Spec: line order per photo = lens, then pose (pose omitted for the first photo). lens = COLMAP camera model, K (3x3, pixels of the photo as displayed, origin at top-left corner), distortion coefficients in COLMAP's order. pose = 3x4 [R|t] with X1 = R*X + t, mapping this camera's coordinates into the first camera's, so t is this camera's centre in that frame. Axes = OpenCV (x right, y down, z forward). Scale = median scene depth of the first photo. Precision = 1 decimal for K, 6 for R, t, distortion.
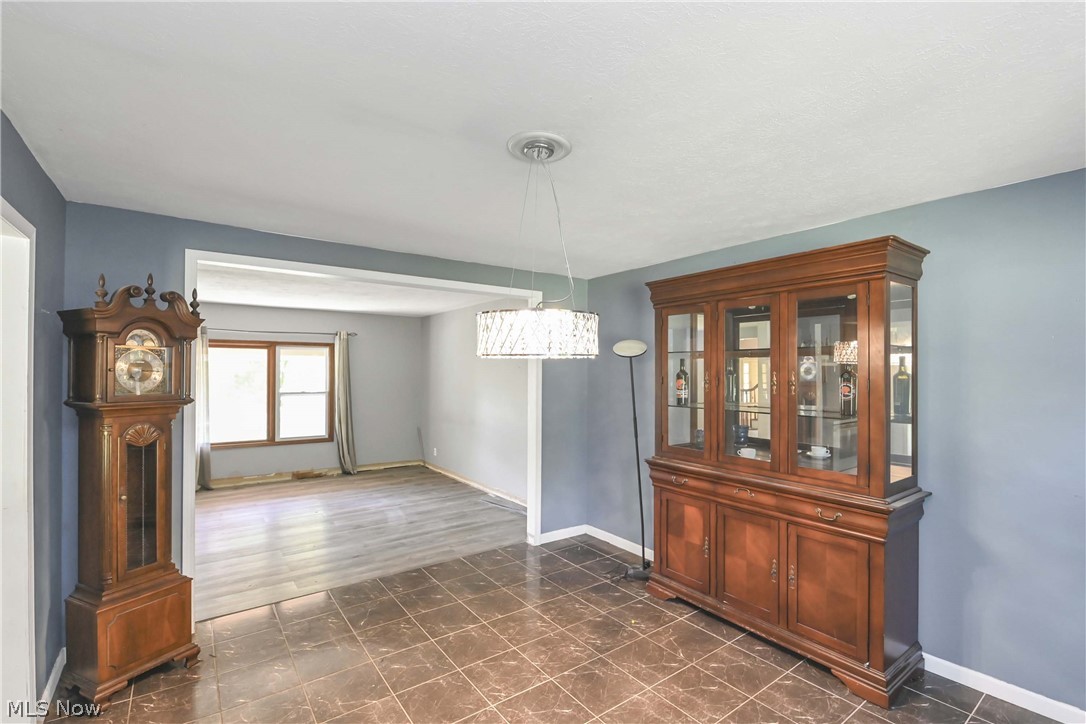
lens RADIAL K [[484.1, 0, 550.5], [0, 484.1, 366.0], [0, 0, 1]] dist [-0.002333, -0.009778]
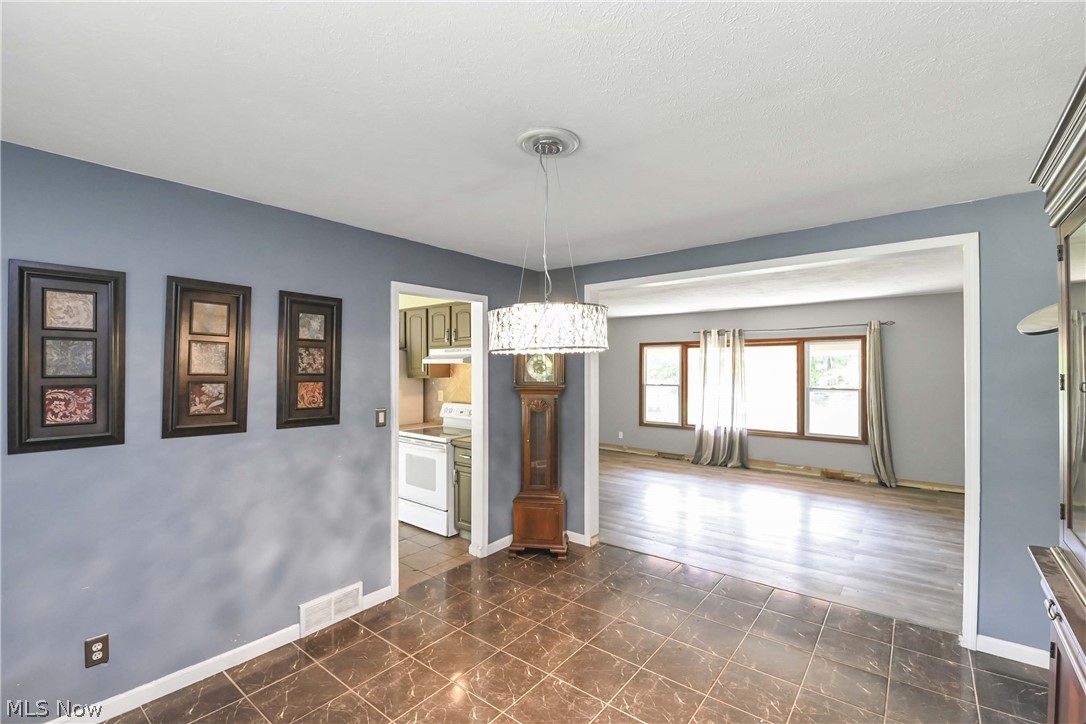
lens RADIAL K [[477.7, 0, 539.5], [0, 477.7, 363.1], [0, 0, 1]] dist [-0.001863, -0.008764]
pose [[0.258279, -0.009221, -0.966026, 0.259205], [0.013215, 0.999895, -0.006011, 0.002045], [0.965980, -0.011213, 0.258373, 0.201271]]
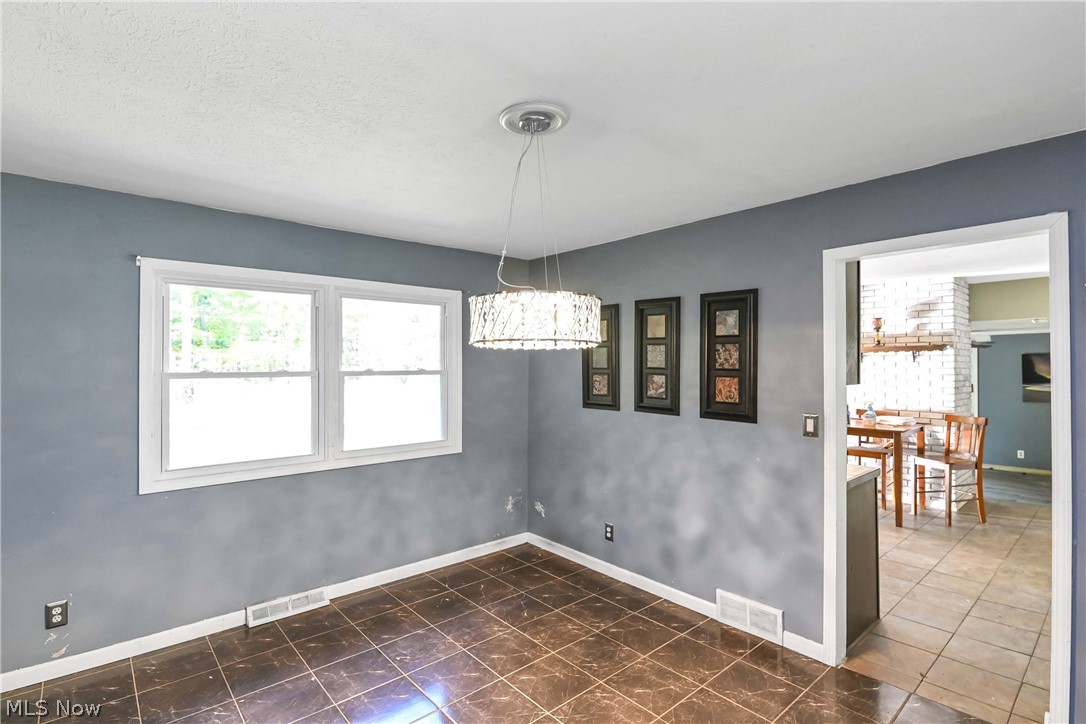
lens RADIAL K [[514.5, 0, 550.4], [0, 514.5, 360.2], [0, 0, 1]] dist [0.002633, 0.000227]
pose [[-0.995175, -0.000648, -0.098117, 0.007556], [0.001424, 0.999777, -0.021050, 0.007731], [0.098109, -0.021088, -0.994952, 0.555804]]
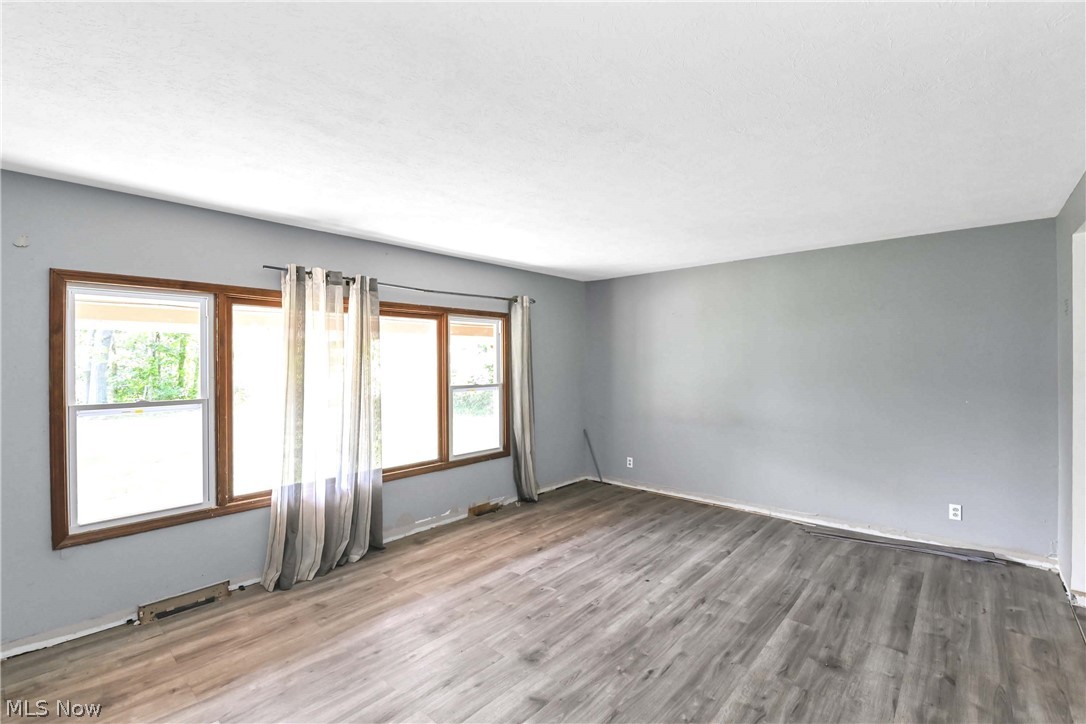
lens RADIAL K [[477.7, 0, 539.5], [0, 477.7, 363.1], [0, 0, 1]] dist [-0.001863, -0.008764]
pose [[0.978667, -0.006577, 0.205348, -0.579482], [0.003430, 0.999871, 0.015674, 0.013712], [-0.205424, -0.014635, 0.978564, 0.345603]]
